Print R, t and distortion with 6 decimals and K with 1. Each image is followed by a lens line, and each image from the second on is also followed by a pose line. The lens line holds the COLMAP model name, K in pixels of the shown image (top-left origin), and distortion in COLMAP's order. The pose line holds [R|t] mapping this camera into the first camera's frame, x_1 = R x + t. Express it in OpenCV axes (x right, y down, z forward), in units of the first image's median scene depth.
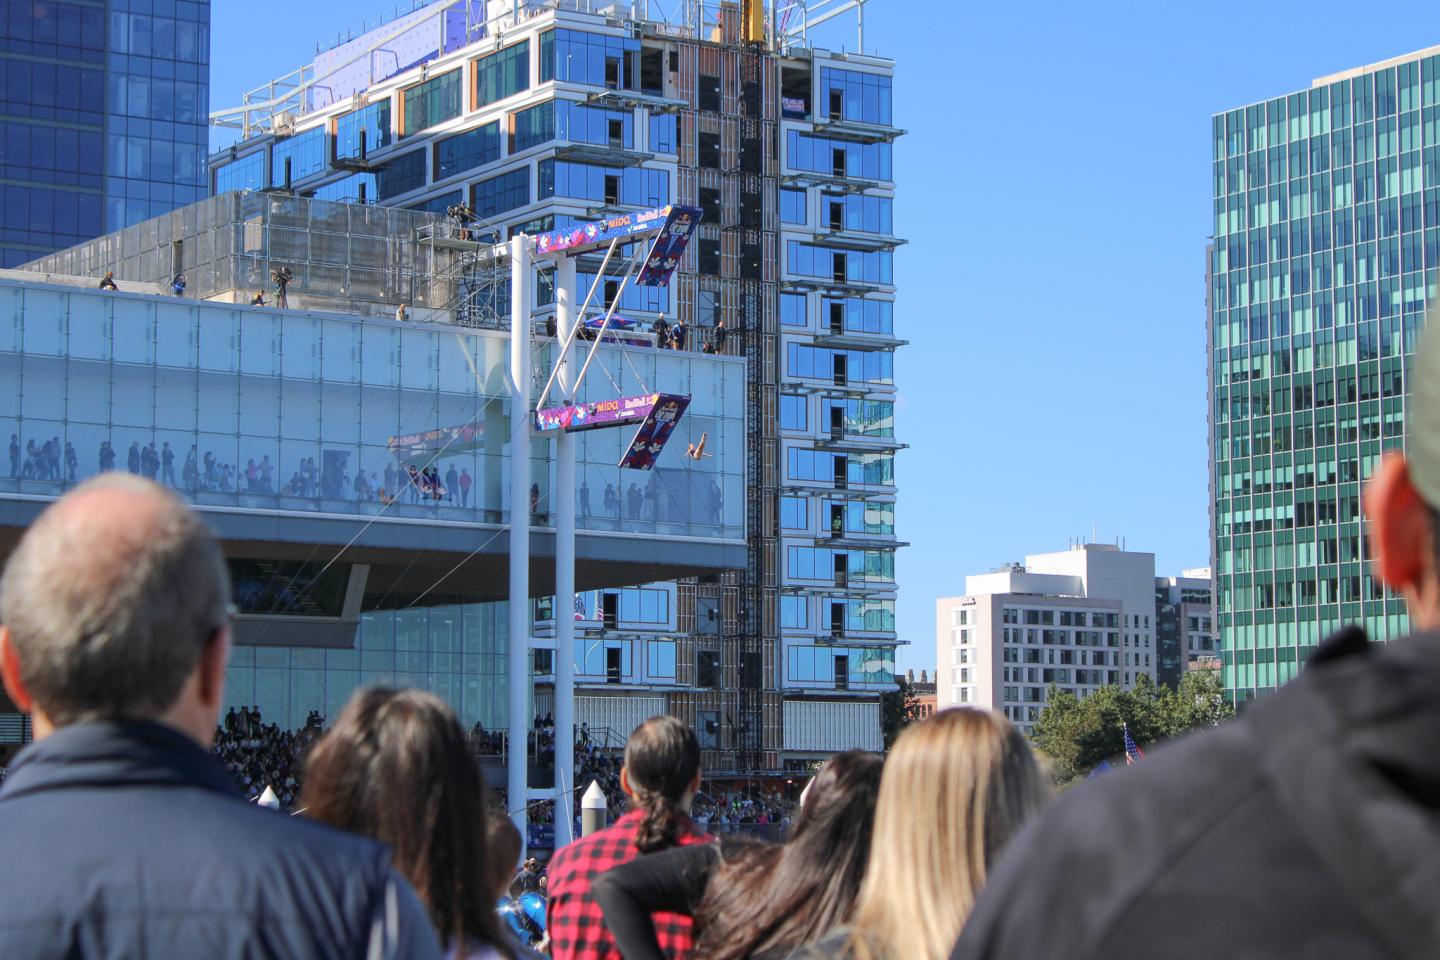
lens RADIAL K [[3607.9, 0, 720.0], [0, 3607.9, 480.0], [0, 0, 1]] dist [0.060389, 0.314326]
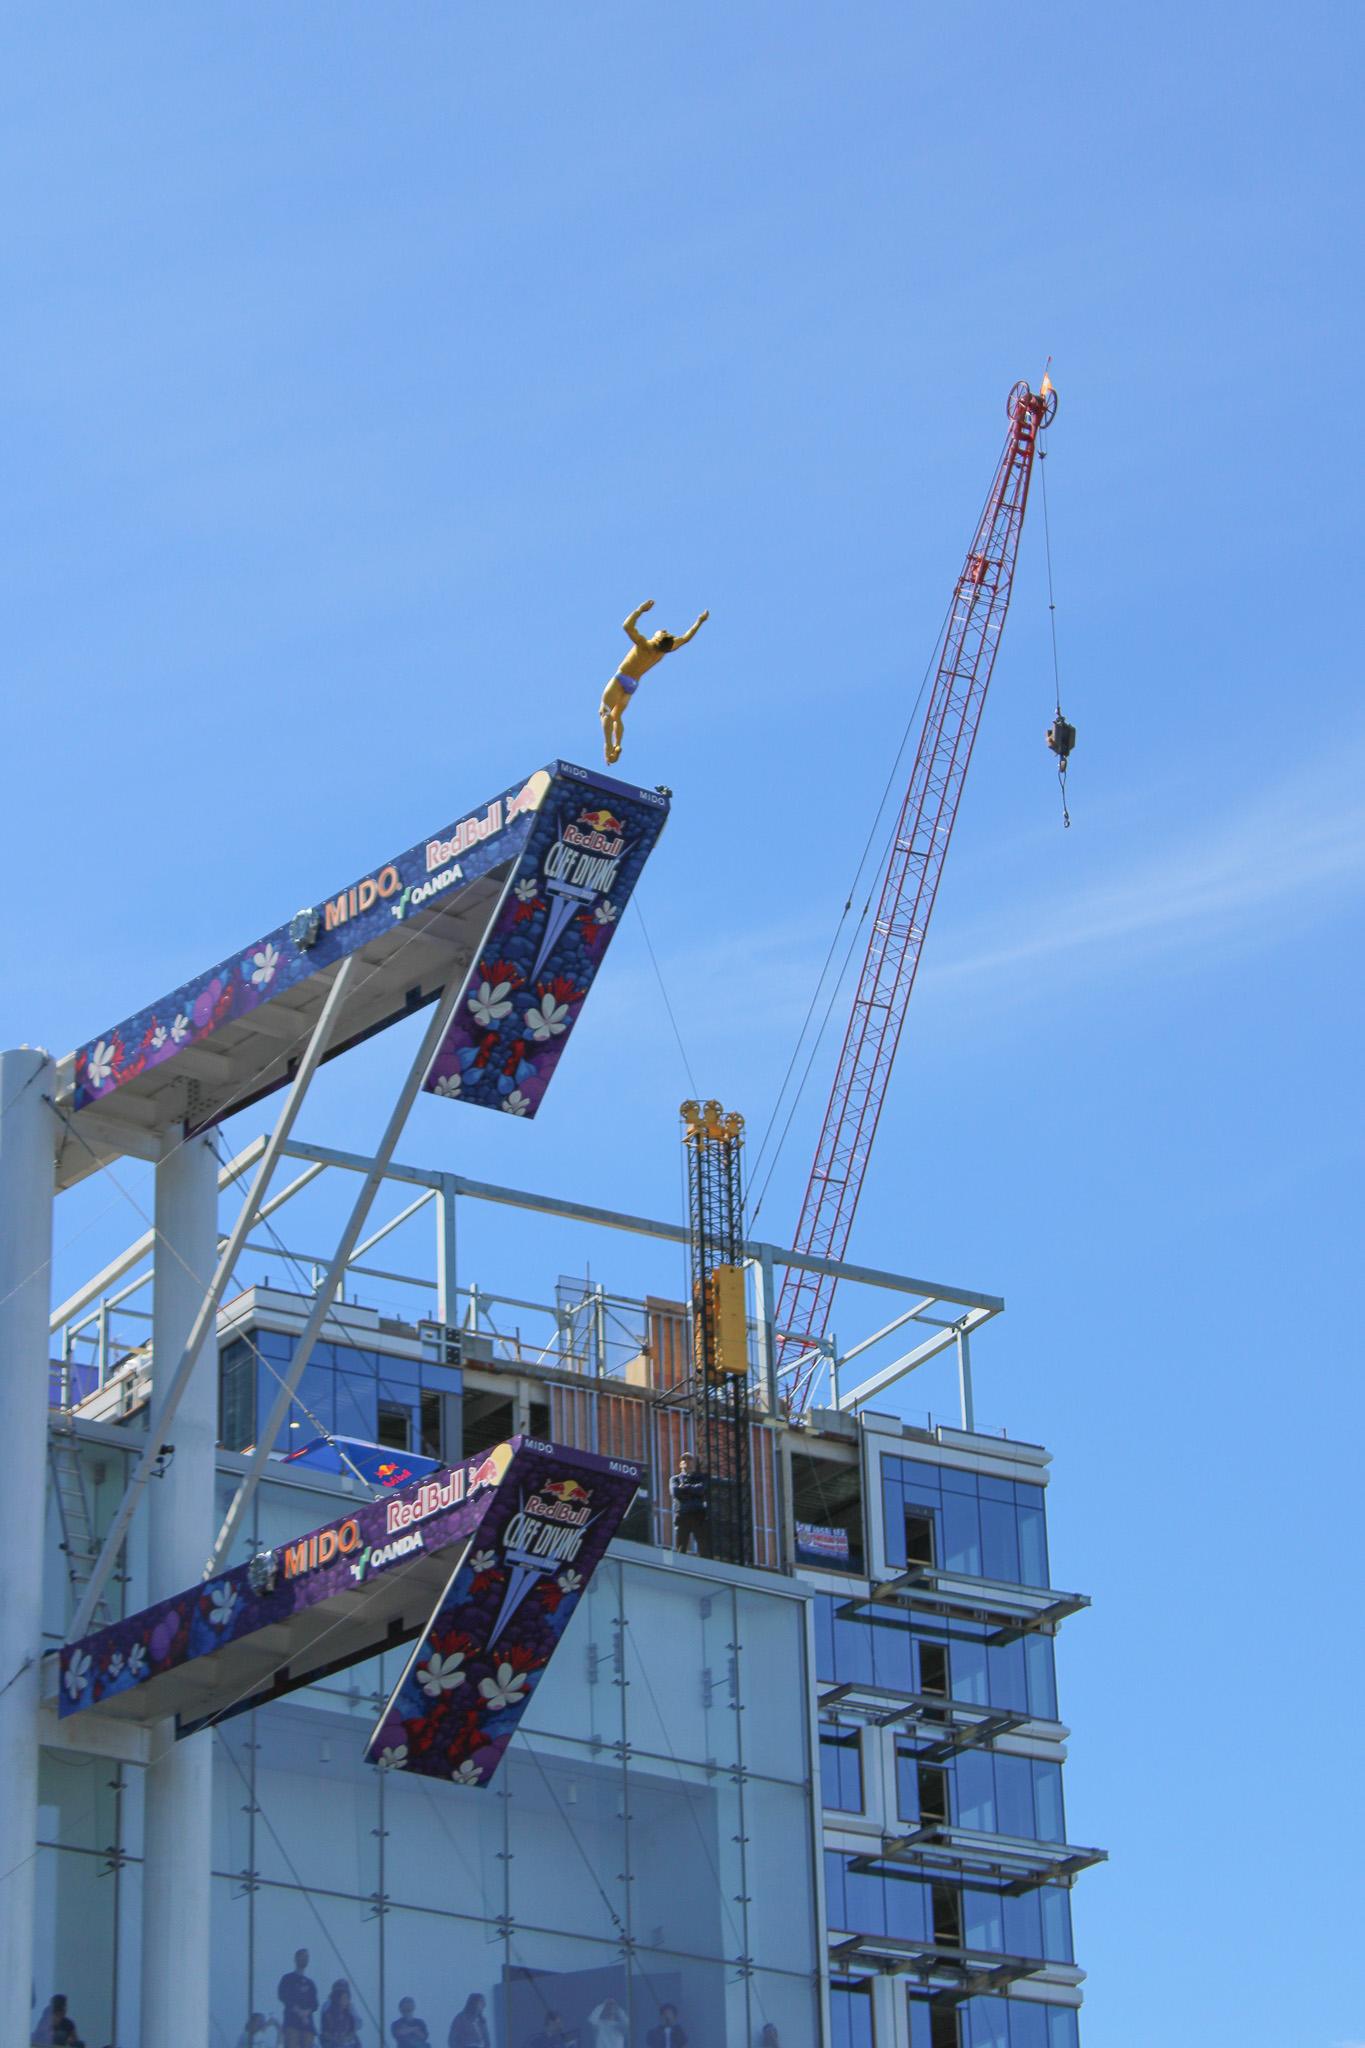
lens RADIAL K [[5131.2, 0, 682.5], [0, 5131.2, 1024.0], [0, 0, 1]] dist [0.060389, 0.314326]
pose [[0.999501, -0.023273, 0.021359, -0.007727], [0.029184, 0.939076, -0.342468, 0.046718], [-0.012087, 0.342920, 0.939287, 0.409260]]
